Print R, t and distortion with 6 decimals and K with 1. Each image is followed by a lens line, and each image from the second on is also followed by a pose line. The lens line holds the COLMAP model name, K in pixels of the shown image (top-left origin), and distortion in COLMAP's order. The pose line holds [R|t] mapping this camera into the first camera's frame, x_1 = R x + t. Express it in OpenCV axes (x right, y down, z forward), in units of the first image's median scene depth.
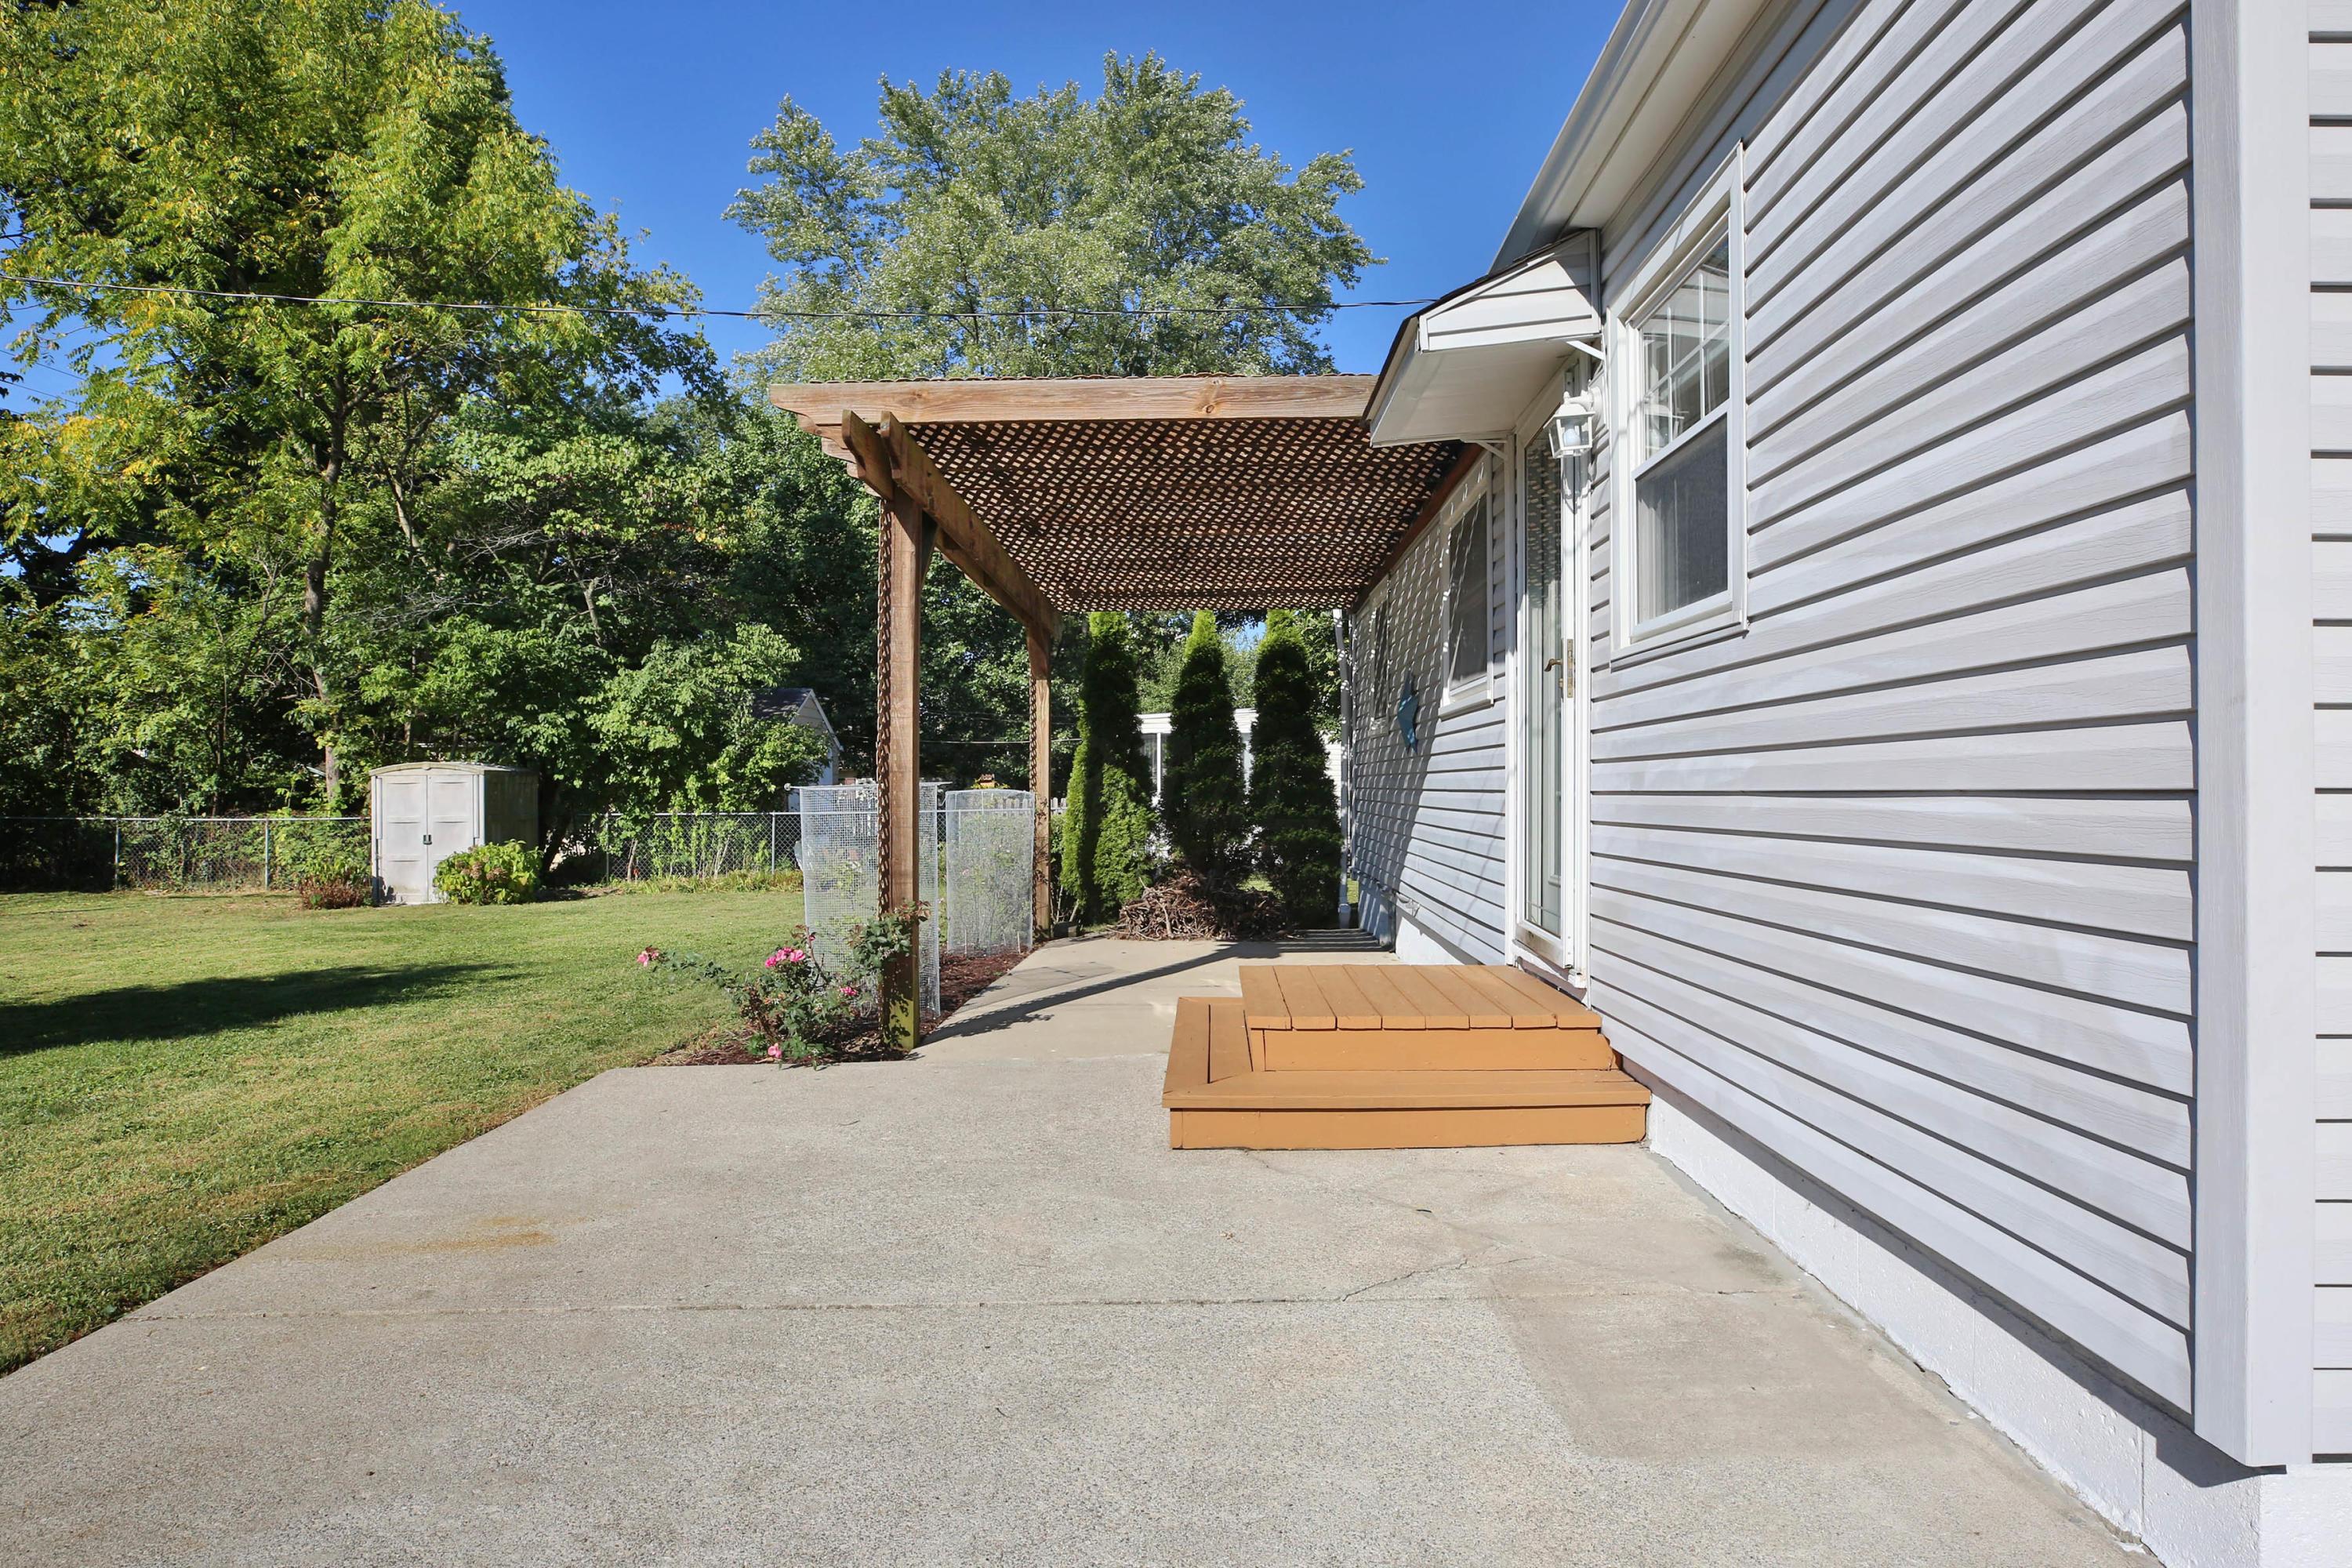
lens RADIAL K [[1281.4, 0, 1176.0], [0, 1281.4, 784.0], [0, 0, 1]] dist [-0.000437, 0.000228]
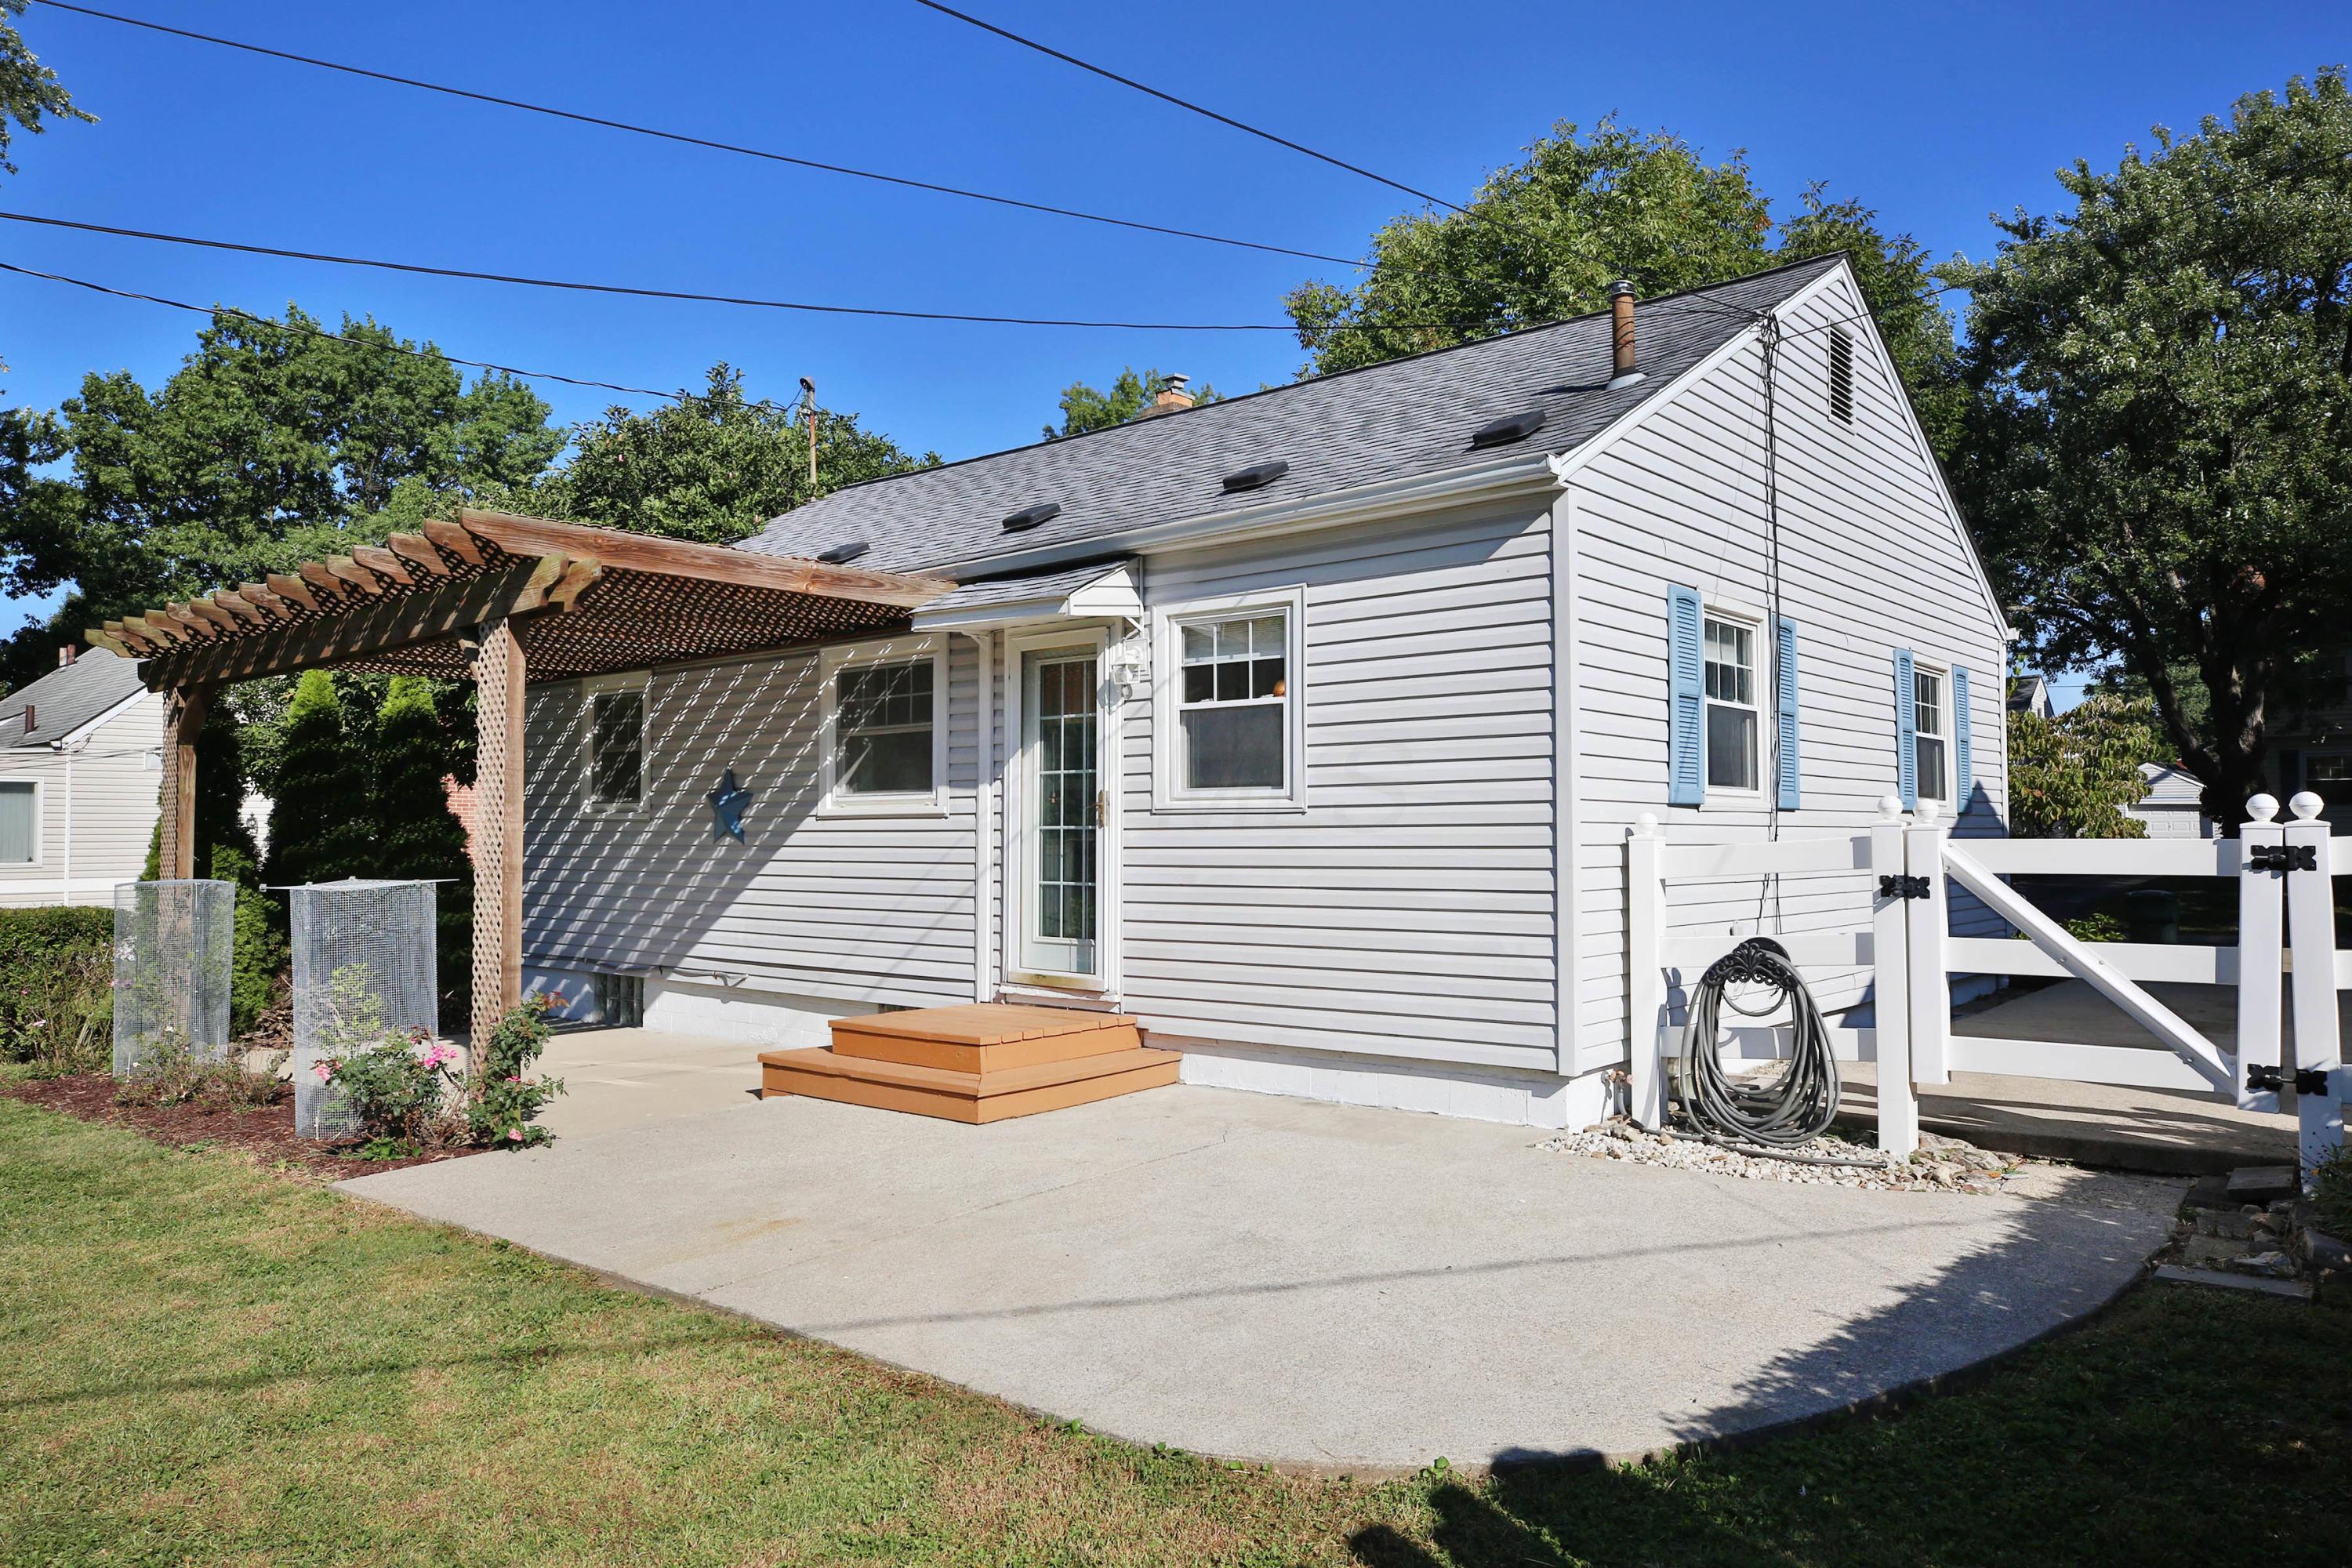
lens RADIAL K [[1576.0, 0, 1176.0], [0, 1576.0, 784.0], [0, 0, 1]] dist [-0.001326, -0.000230]
pose [[0.627506, 0.023119, 0.778269, -1.275032], [0.001000, 0.999534, -0.030498, -0.062454], [-0.778611, 0.019916, 0.627191, -0.354490]]
